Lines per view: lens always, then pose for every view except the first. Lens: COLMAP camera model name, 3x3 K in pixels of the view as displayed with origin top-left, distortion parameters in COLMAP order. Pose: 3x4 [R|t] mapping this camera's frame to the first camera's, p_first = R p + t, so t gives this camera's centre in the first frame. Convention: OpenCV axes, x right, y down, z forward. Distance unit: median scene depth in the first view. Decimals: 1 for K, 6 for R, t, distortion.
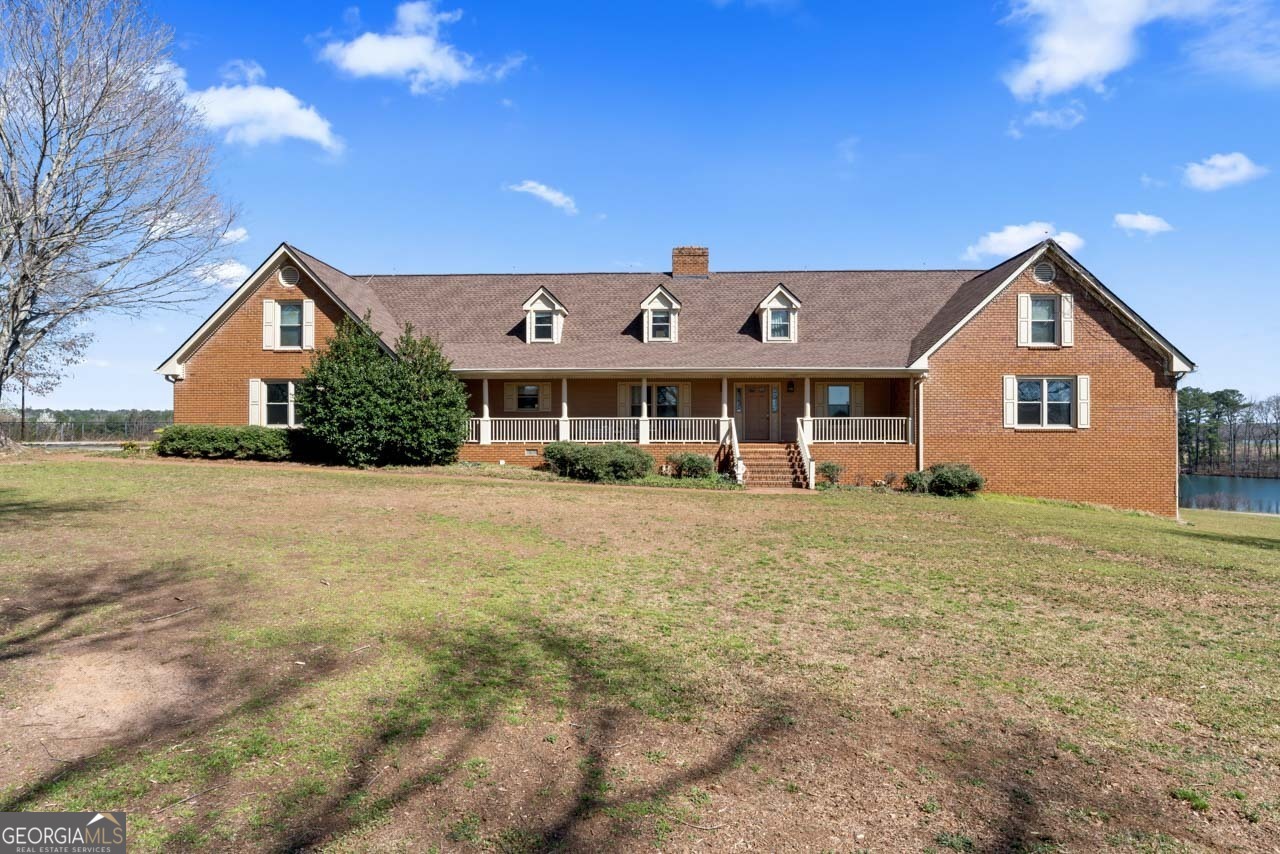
lens RADIAL K [[711.4, 0, 640.0], [0, 711.4, 427.0], [0, 0, 1]] dist [-0.009280, -0.000718]
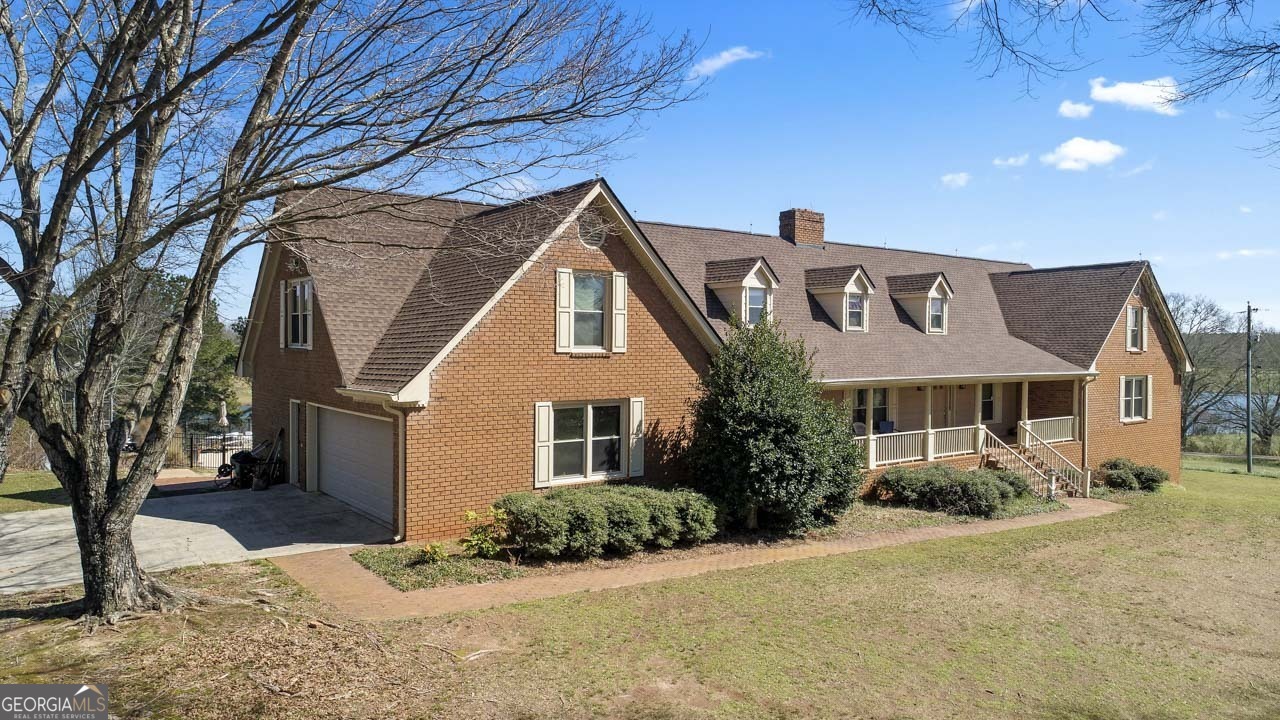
lens RADIAL K [[872.4, 0, 640.0], [0, 872.4, 360.0], [0, 0, 1]] dist [-0.001386, -0.000362]
pose [[0.771183, -0.010553, 0.636526, -0.937399], [-0.003481, 0.999778, 0.020792, -0.117854], [-0.636604, -0.018250, 0.770975, 0.392076]]
